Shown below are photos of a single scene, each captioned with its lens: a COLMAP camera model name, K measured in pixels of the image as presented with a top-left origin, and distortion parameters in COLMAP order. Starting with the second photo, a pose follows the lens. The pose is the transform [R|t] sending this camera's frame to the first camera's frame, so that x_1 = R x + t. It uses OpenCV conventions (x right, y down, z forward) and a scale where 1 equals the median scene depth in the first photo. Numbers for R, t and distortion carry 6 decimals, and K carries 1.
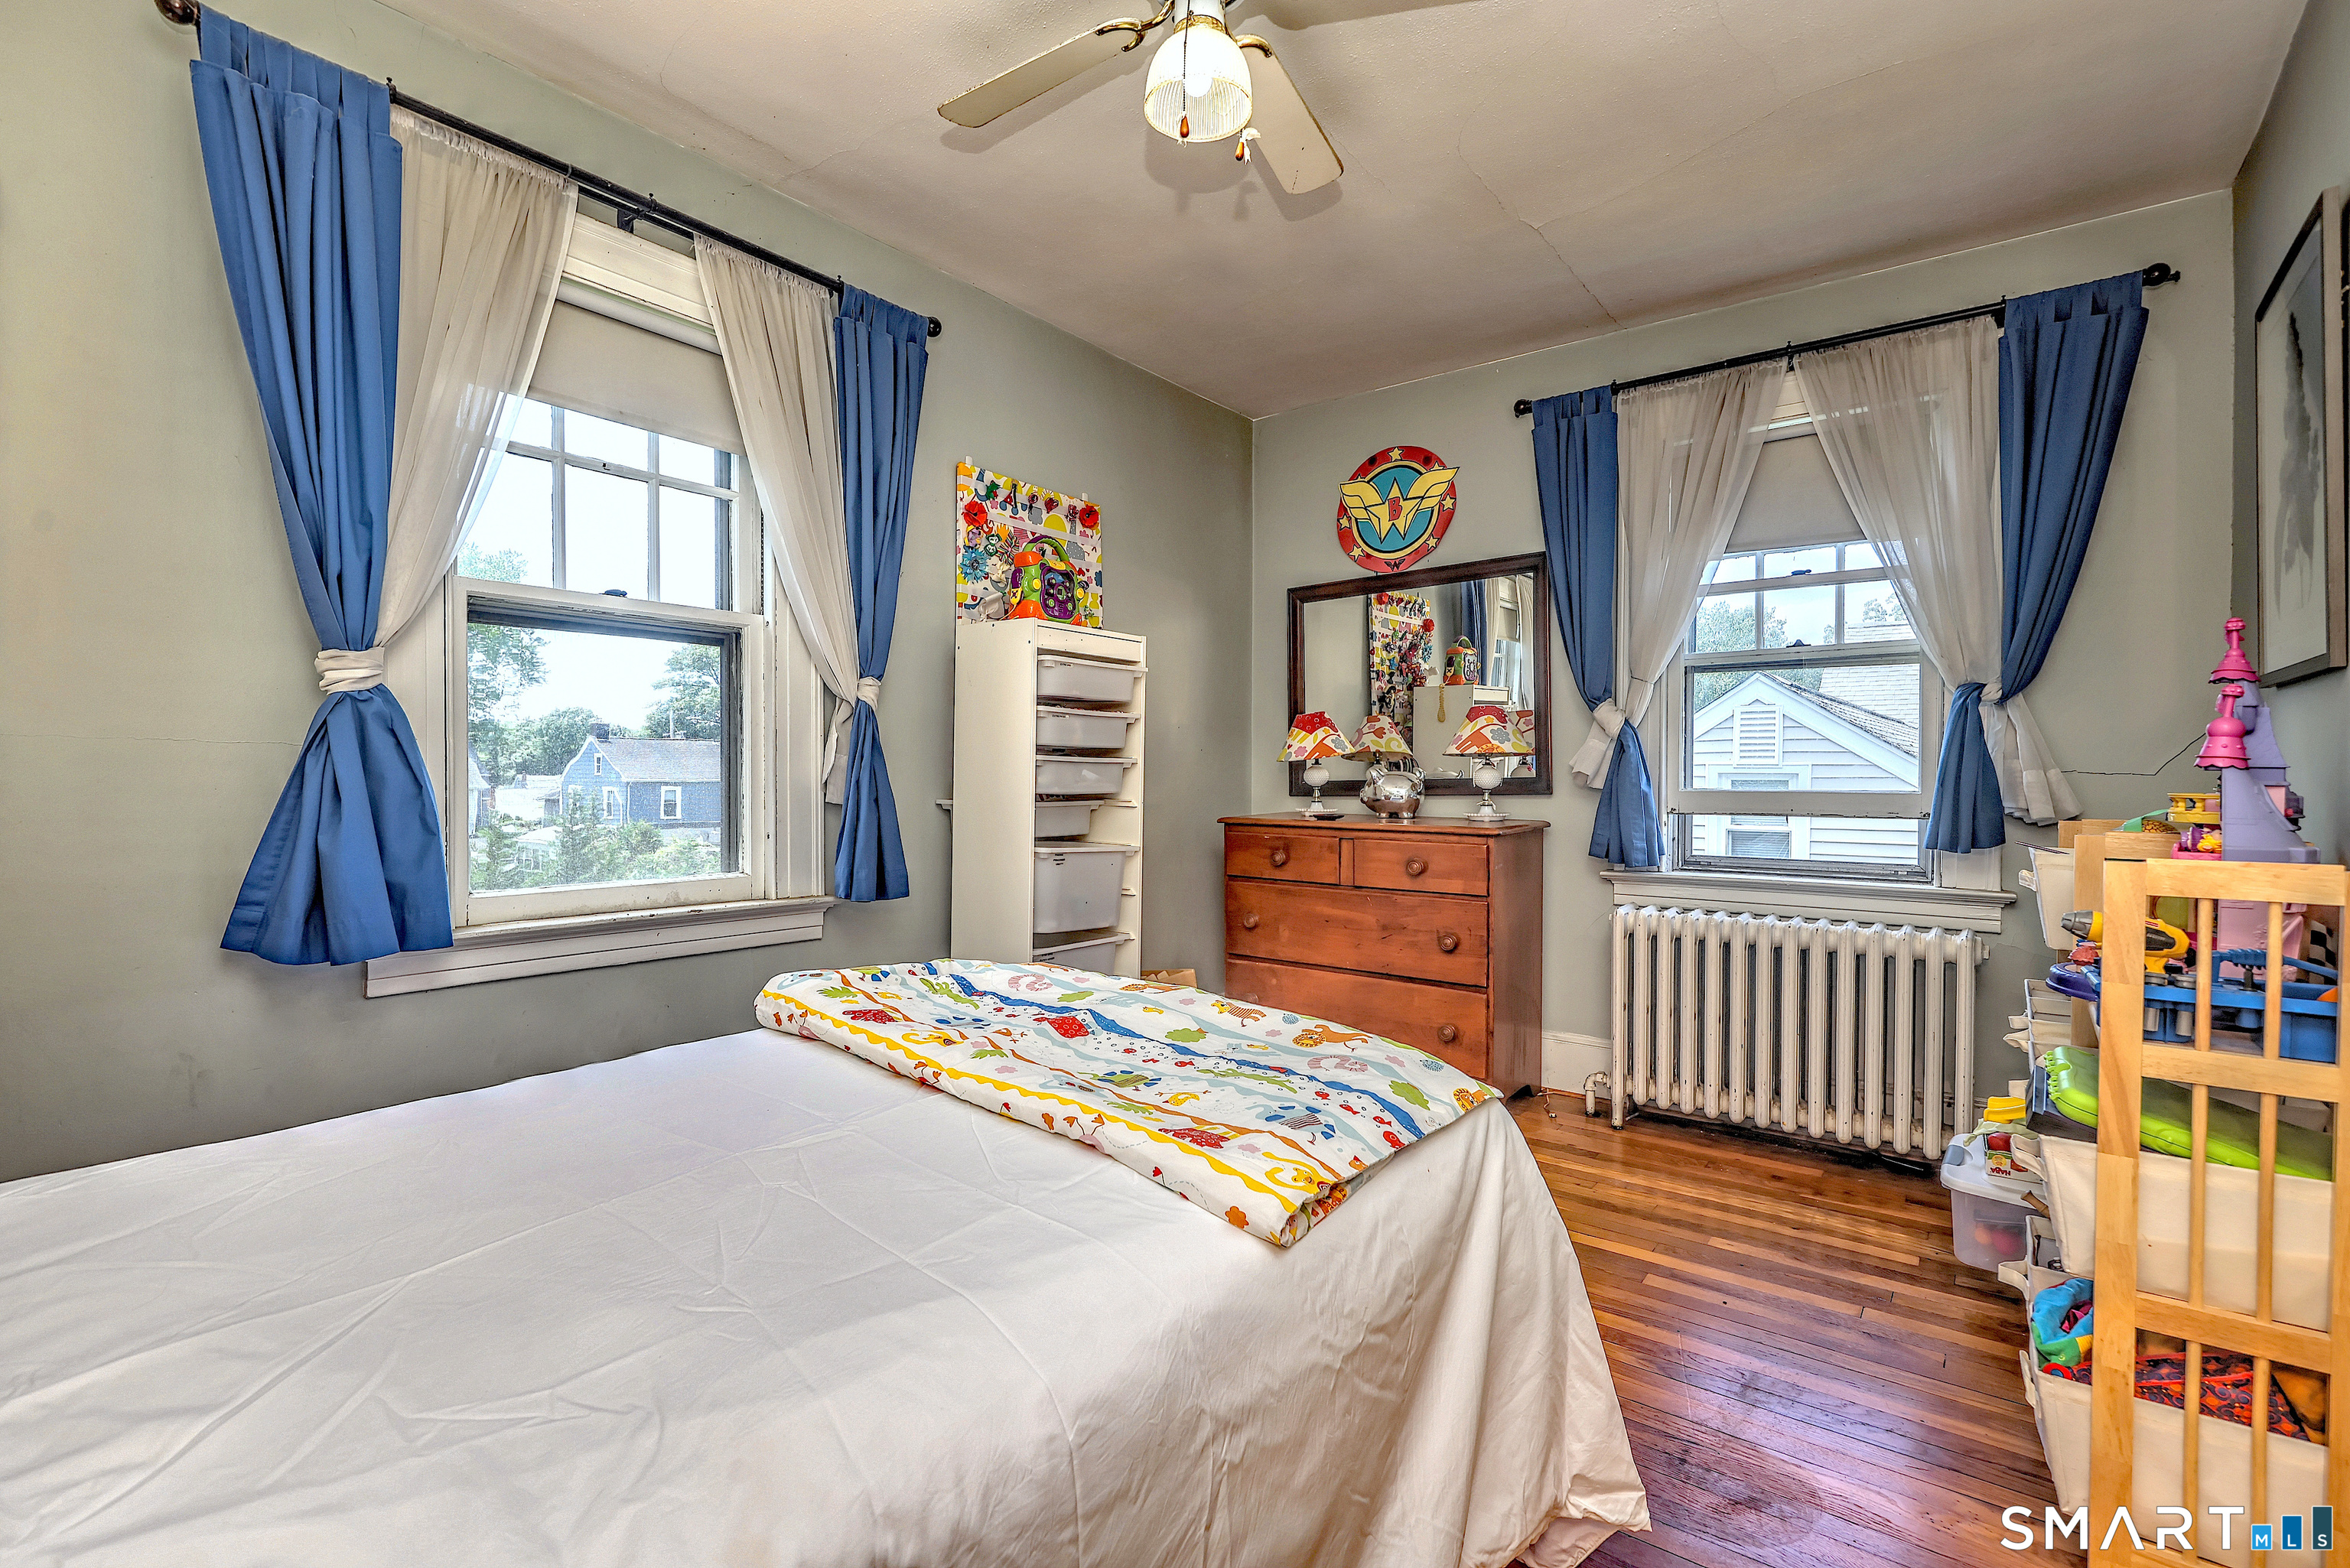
lens RADIAL K [[1092.2, 0, 1175.0], [0, 1092.2, 742.4], [0, 0, 1]] dist [0.000128, -0.005233]
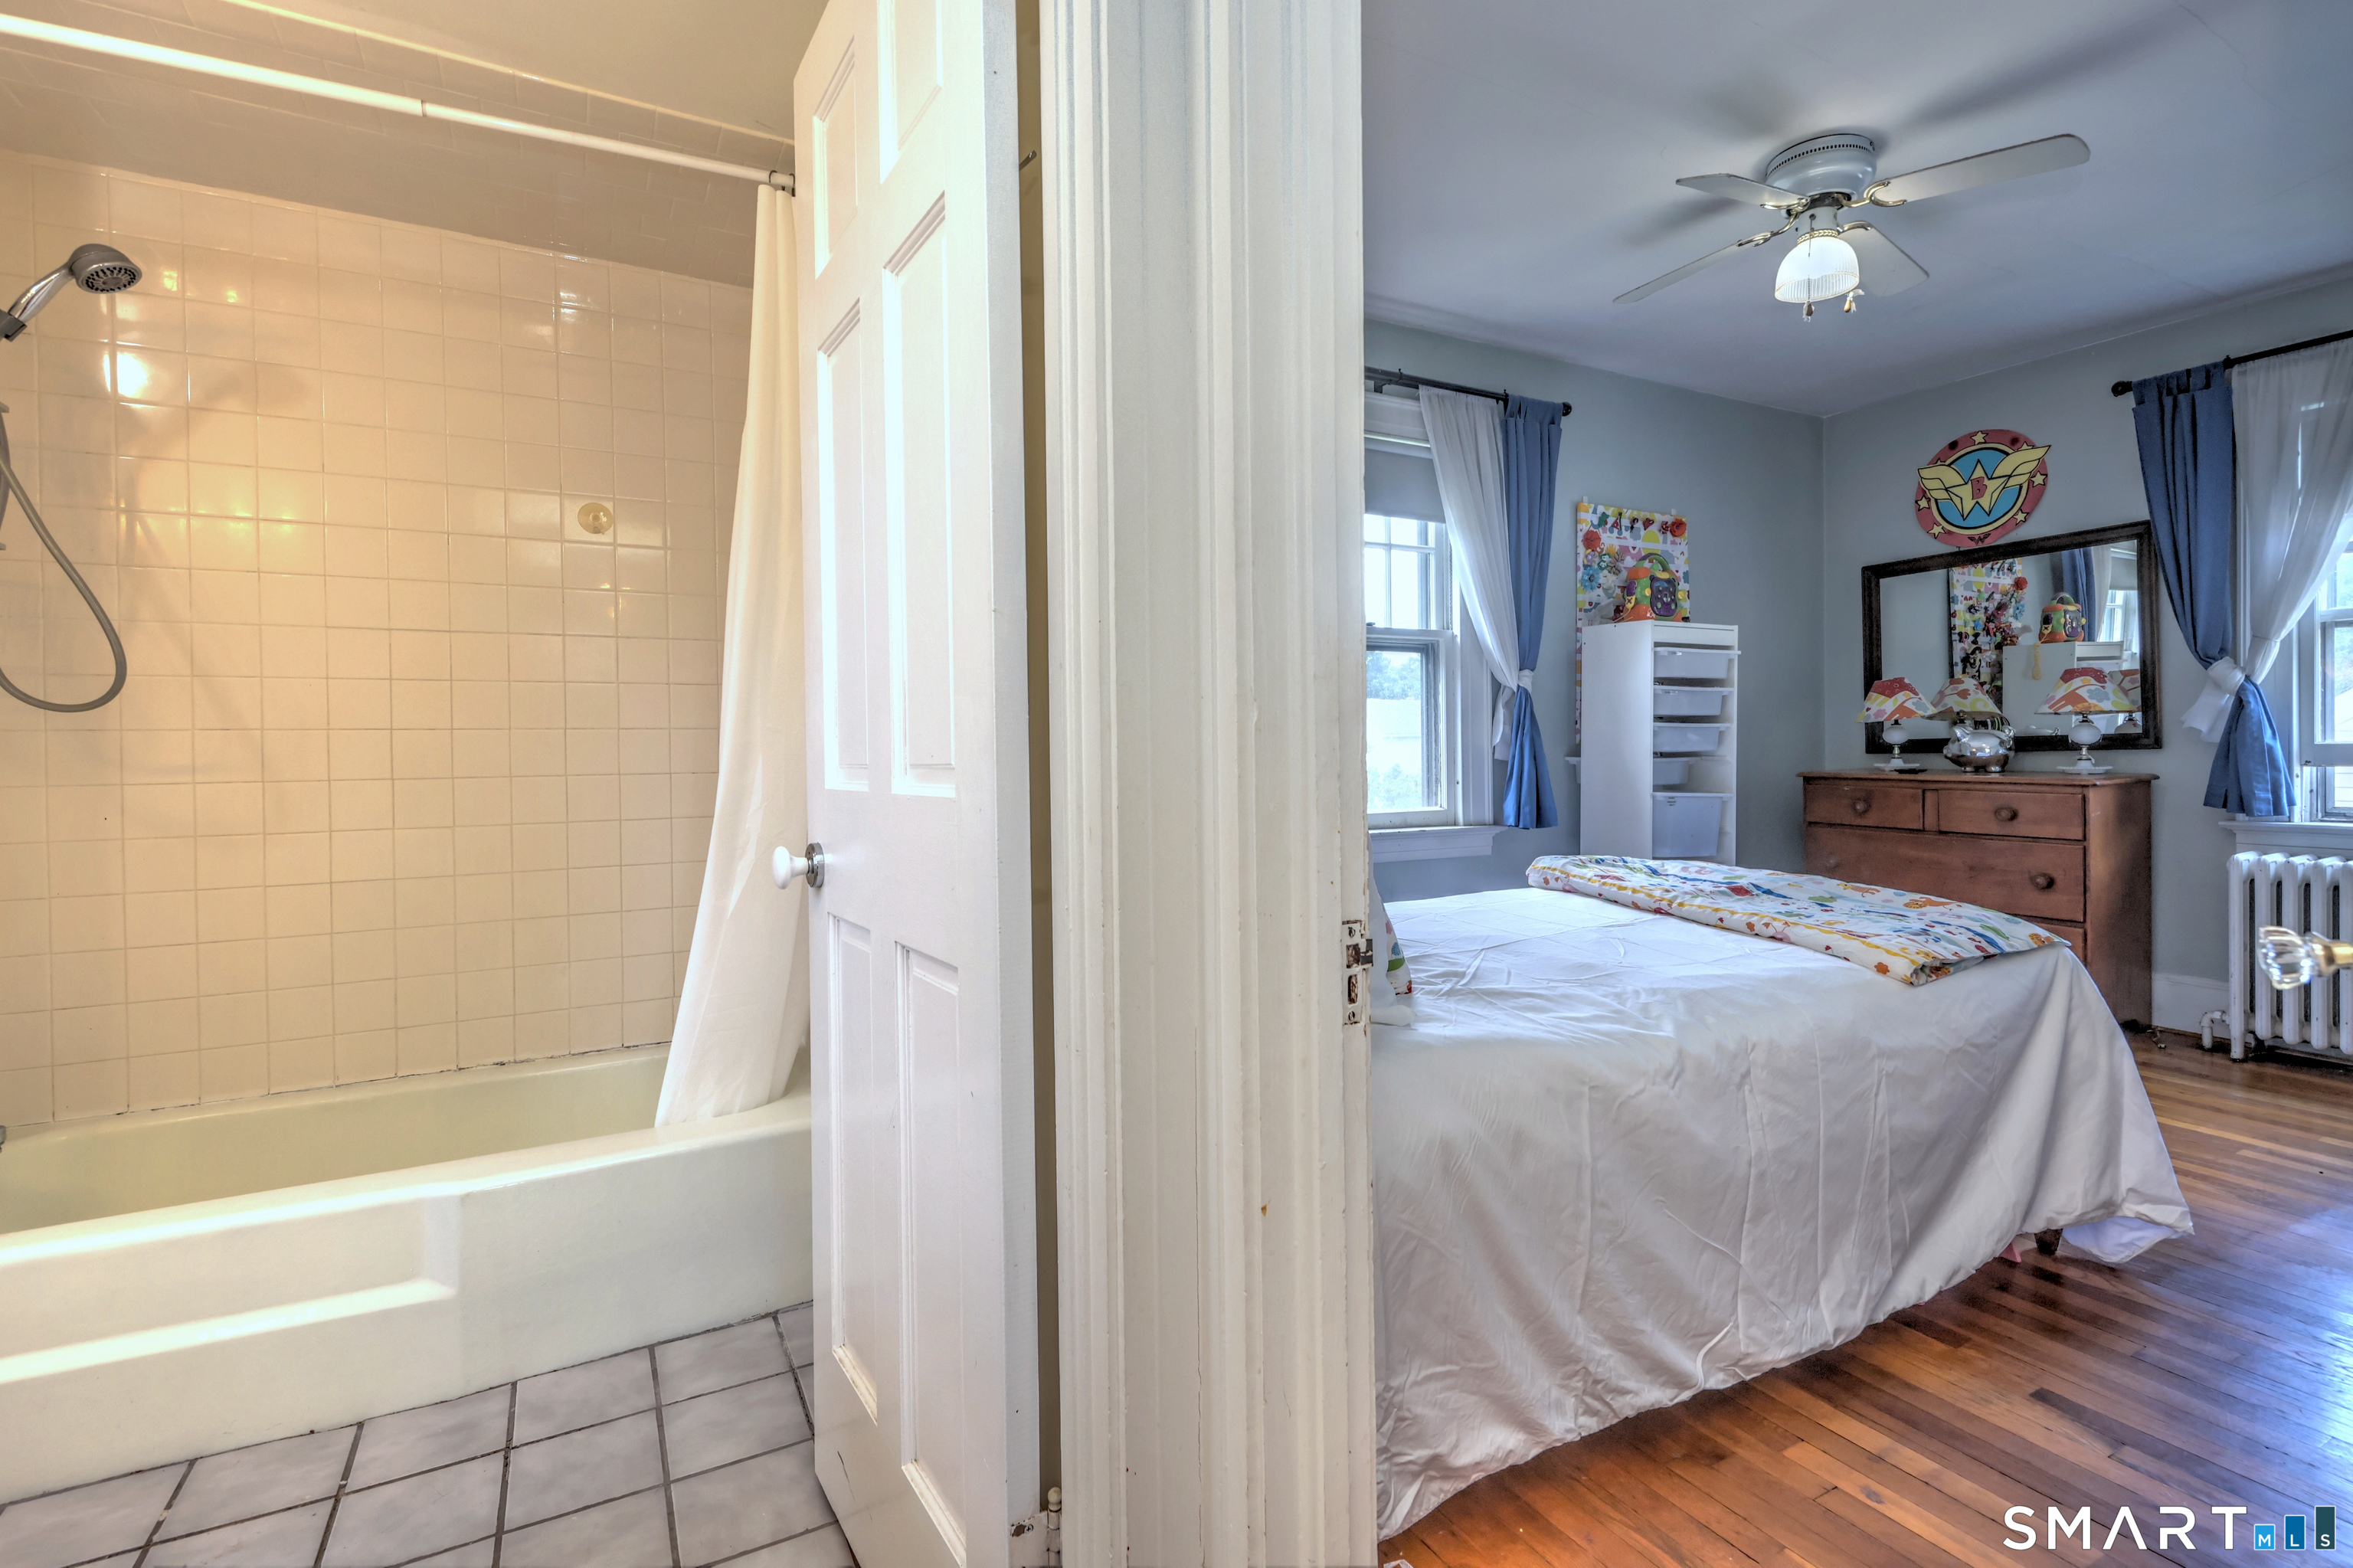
lens RADIAL K [[1093.7, 0, 1176.5], [0, 1093.7, 742.3], [0, 0, 1]] dist [0.000128, -0.005233]
pose [[0.906057, -0.014740, -0.422900, -0.075577], [0.027129, 0.999361, 0.023292, -0.009313], [0.422286, -0.032577, 0.905877, -0.374987]]
